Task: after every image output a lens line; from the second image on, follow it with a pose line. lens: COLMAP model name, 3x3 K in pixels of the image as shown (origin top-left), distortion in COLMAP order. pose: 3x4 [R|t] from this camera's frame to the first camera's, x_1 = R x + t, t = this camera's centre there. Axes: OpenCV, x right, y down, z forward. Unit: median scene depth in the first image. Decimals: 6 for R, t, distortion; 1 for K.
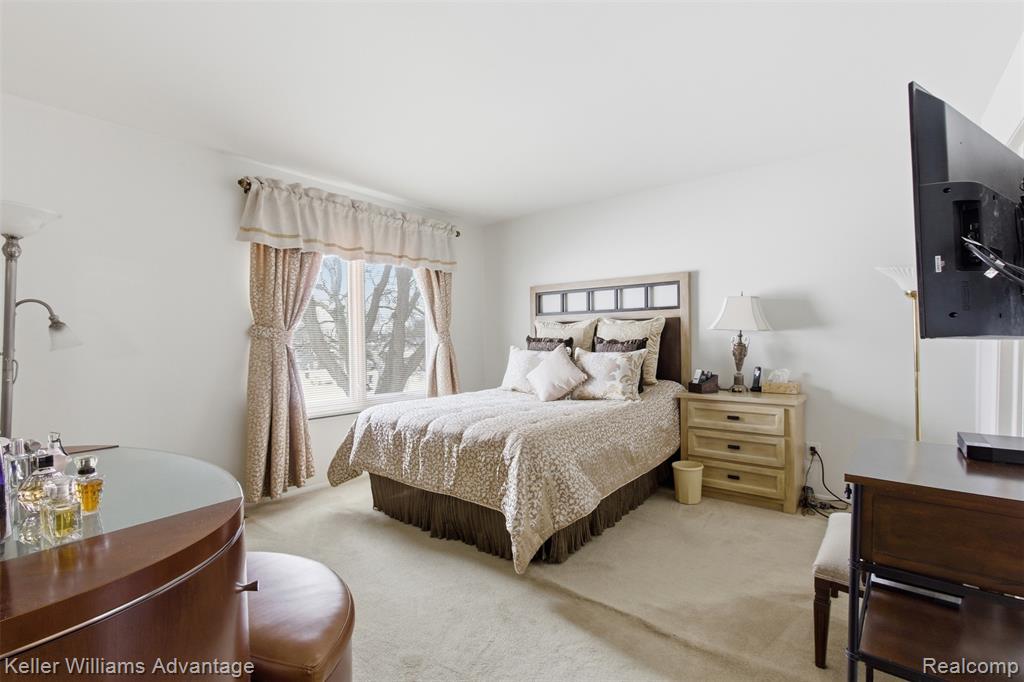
lens RADIAL K [[470.0, 0, 518.2], [0, 470.0, 349.2], [0, 0, 1]] dist [0.003986, 0.000529]
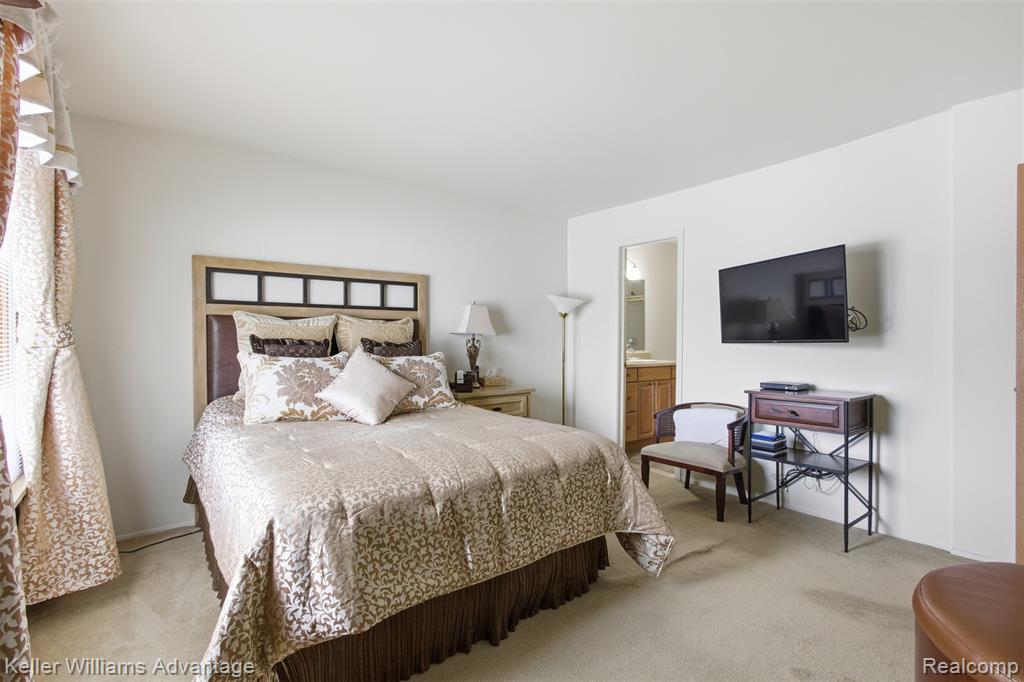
lens RADIAL K [[470.0, 0, 507.0], [0, 470.0, 331.1], [0, 0, 1]] dist [0.003986, 0.000529]
pose [[0.246410, 0.024475, 0.968857, -0.654905], [0.014929, 0.999467, -0.029045, -0.013283], [-0.969051, 0.021621, 0.245914, 0.646703]]
